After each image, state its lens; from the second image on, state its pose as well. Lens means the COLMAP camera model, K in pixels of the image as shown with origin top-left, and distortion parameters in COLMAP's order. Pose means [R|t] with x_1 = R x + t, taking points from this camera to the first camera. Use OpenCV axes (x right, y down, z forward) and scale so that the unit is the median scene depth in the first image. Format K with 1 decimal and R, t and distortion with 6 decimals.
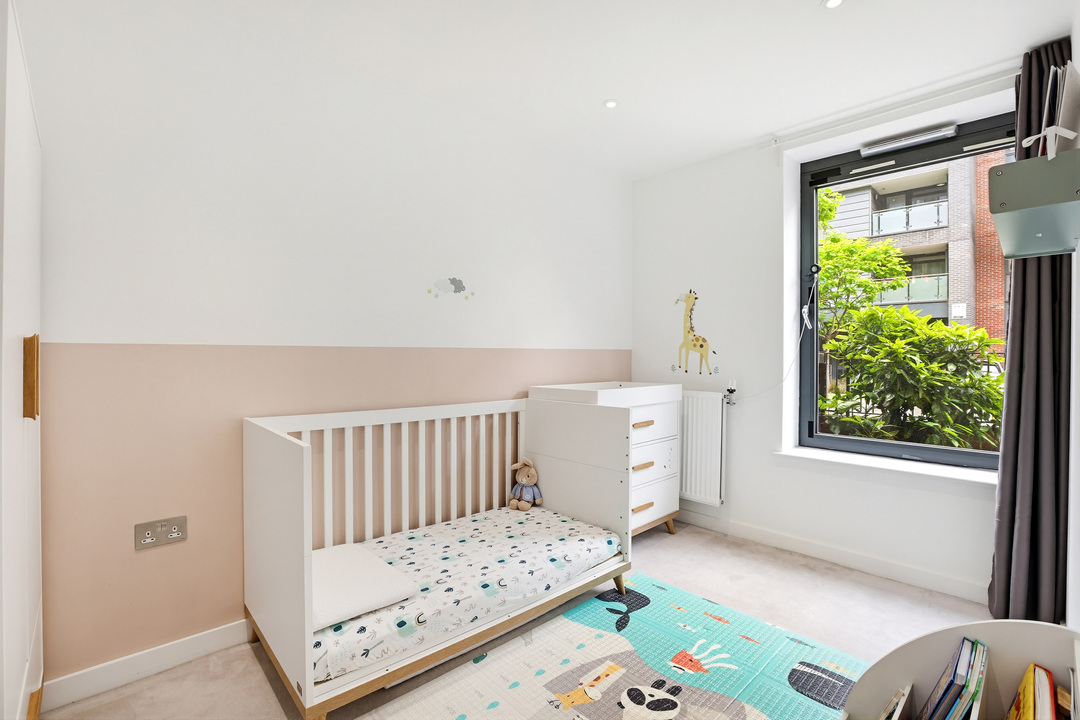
lens RADIAL K [[494.5, 0, 535.2], [0, 494.5, 359.4], [0, 0, 1]] dist [-0.002497, 0.000080]
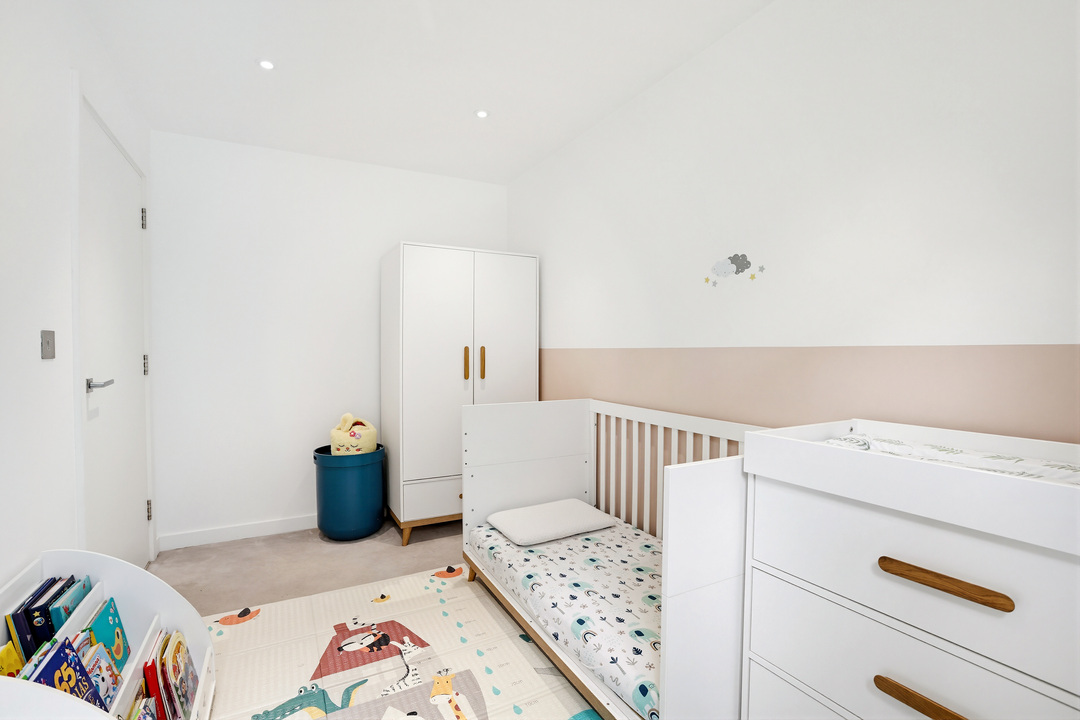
lens RADIAL K [[494.5, 0, 535.5], [0, 494.5, 357.9], [0, 0, 1]] dist [-0.002497, 0.000080]
pose [[-0.250653, 0.013715, -0.967980, 0.749479], [-0.007254, 0.999845, 0.016045, -0.020556], [0.968050, 0.011043, -0.250515, 1.047441]]
